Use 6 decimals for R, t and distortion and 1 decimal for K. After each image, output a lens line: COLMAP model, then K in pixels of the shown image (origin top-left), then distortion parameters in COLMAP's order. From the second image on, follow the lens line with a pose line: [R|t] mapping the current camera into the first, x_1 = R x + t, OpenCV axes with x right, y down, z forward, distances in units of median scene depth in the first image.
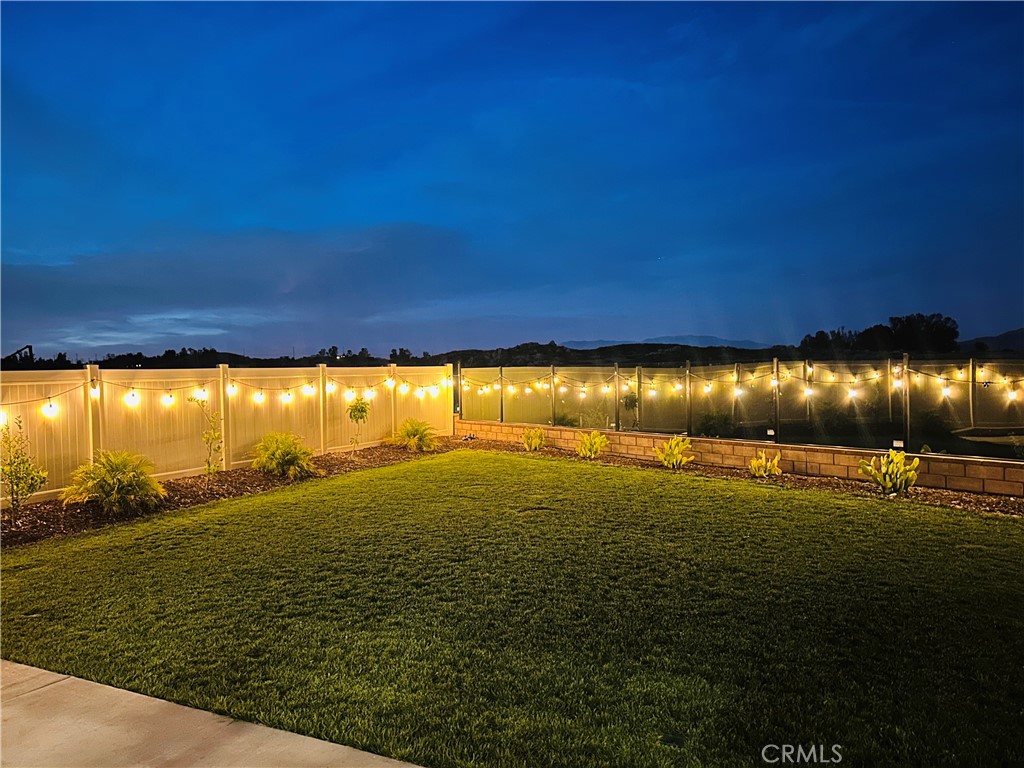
lens RADIAL K [[774.9, 0, 513.0], [0, 774.9, 381.8], [0, 0, 1]] dist [0.046517, -0.045582]
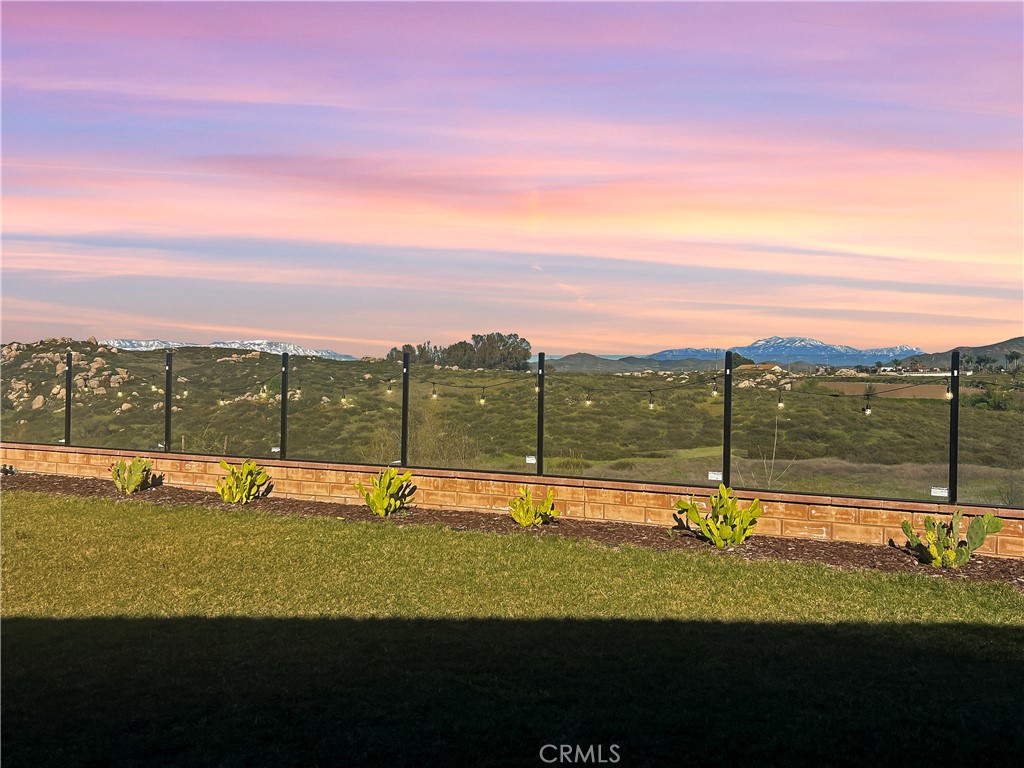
lens RADIAL K [[876.3, 0, 515.0], [0, 876.3, 385.1], [0, 0, 1]] dist [0.044915, -0.049736]
pose [[0.875403, 0.031878, 0.482341, -0.040957], [-0.026077, 0.999484, -0.018729, 0.007757], [-0.482689, 0.003818, 0.875783, 0.205811]]
